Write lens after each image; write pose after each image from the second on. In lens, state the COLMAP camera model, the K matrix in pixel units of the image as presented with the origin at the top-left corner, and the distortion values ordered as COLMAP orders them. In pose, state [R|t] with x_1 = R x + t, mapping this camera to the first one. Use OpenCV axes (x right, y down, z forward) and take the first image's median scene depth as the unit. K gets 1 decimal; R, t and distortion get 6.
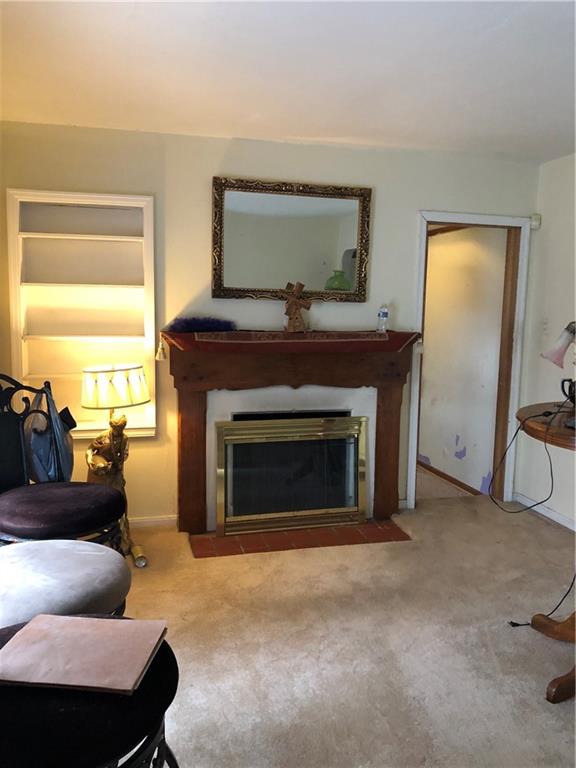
lens RADIAL K [[633.5, 0, 291.1], [0, 633.5, 384.5], [0, 0, 1]] dist [0.010529, 0.001817]
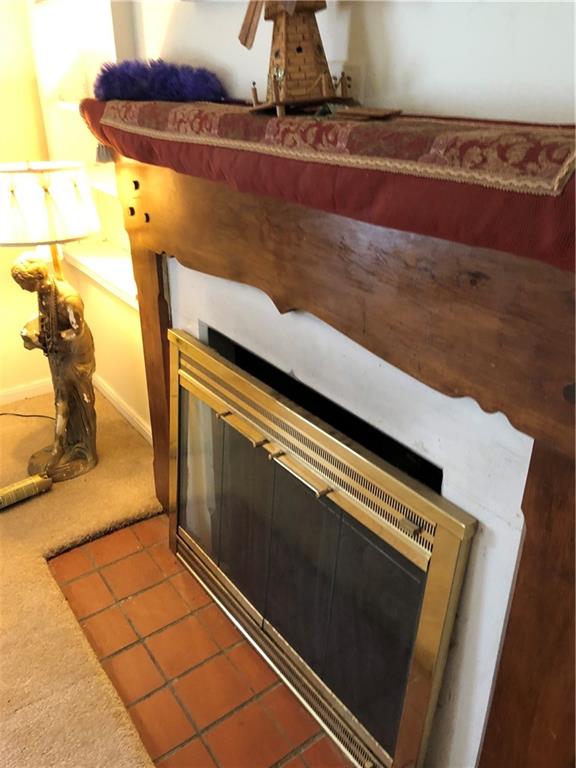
lens RADIAL K [[629.7, 0, 286.7], [0, 629.7, 380.9], [0, 0, 1]] dist [-0.005260, -0.001819]
pose [[0.353567, 0.398972, -0.846056, 0.289327], [-0.123021, 0.916454, 0.380759, -0.082144], [0.927284, -0.030541, 0.373110, 0.923431]]
